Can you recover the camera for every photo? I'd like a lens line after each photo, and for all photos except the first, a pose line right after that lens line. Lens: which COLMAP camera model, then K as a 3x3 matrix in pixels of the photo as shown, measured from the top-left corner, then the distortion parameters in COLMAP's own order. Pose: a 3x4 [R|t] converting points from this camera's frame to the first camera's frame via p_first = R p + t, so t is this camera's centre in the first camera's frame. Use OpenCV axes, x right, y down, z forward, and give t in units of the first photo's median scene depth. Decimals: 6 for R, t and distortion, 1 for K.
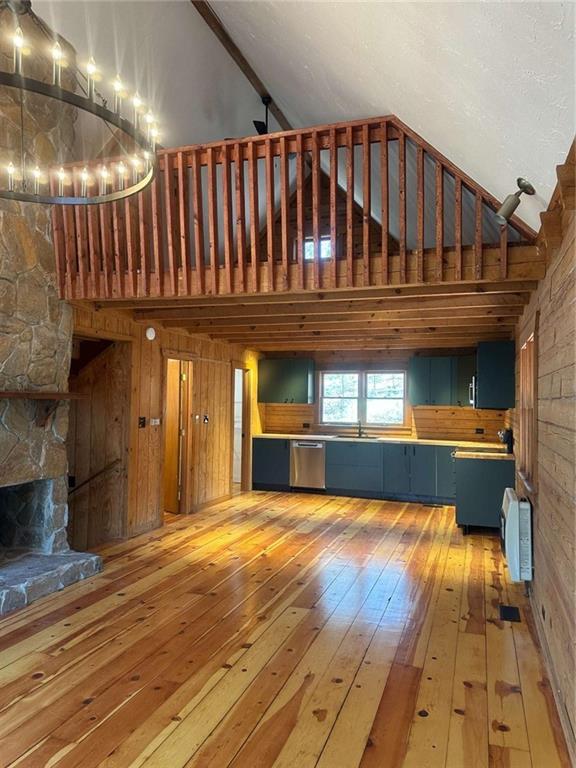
lens RADIAL K [[533.7, 0, 287.2], [0, 533.7, 384.4], [0, 0, 1]] dist [0.071741, -0.090487]
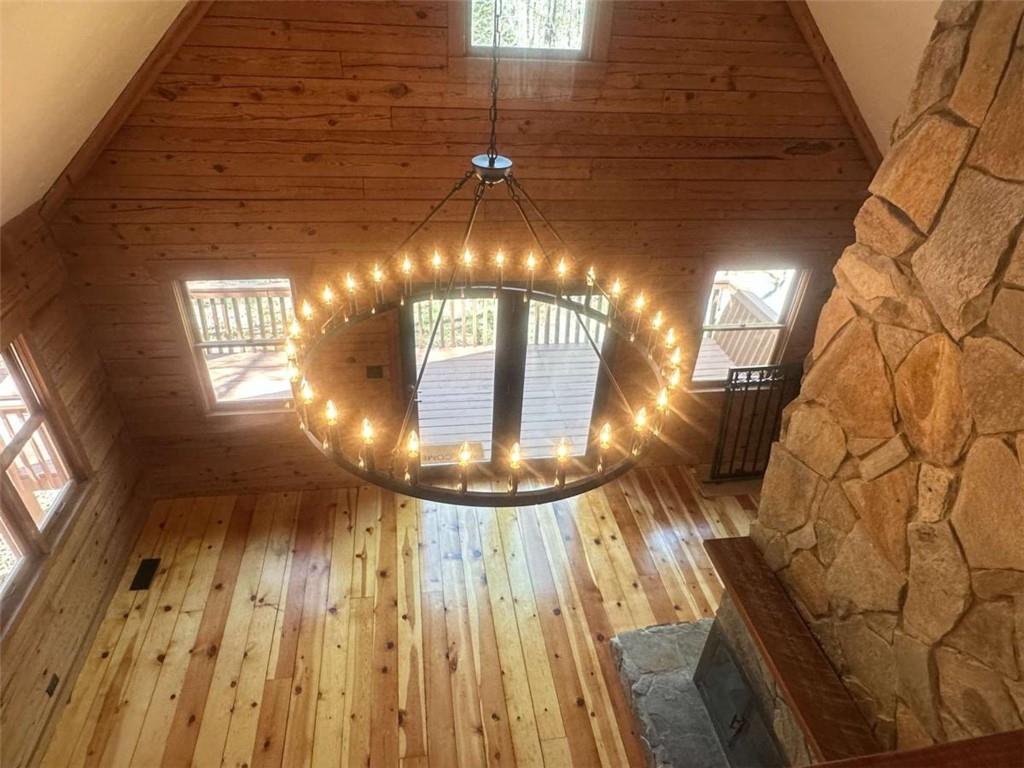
lens RADIAL K [[616.1, 0, 505.3], [0, 616.1, 392.3], [0, 0, 1]] dist [-0.002559, 0.002087]
pose [[-0.878700, 0.222091, -0.422566, -0.087683], [-0.046675, 0.840977, 0.539054, -0.473497], [0.475087, 0.493390, -0.728600, 0.899567]]
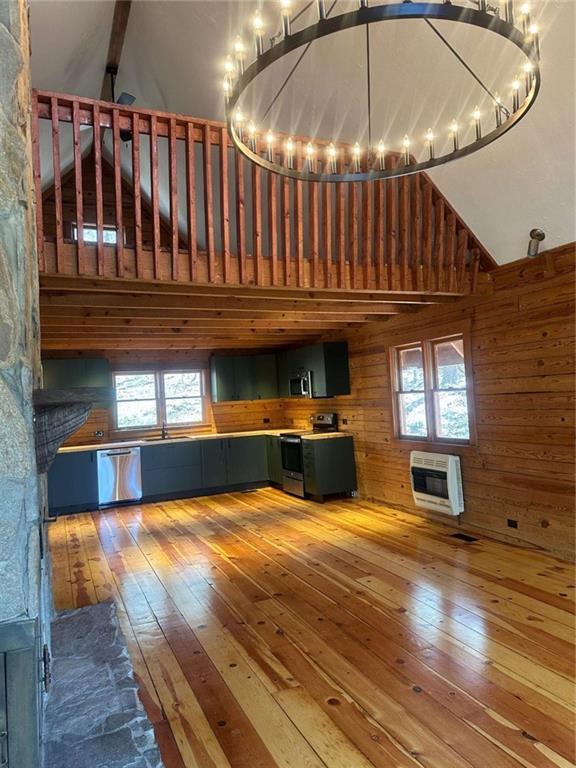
lens RADIAL K [[533.7, 0, 286.0], [0, 533.7, 379.9], [0, 0, 1]] dist [0.071741, -0.090487]
pose [[0.732159, -0.032614, 0.680352, -0.686685], [0.046262, 0.998928, -0.001900, 0.006456], [-0.679560, 0.032866, 0.732883, 0.240812]]
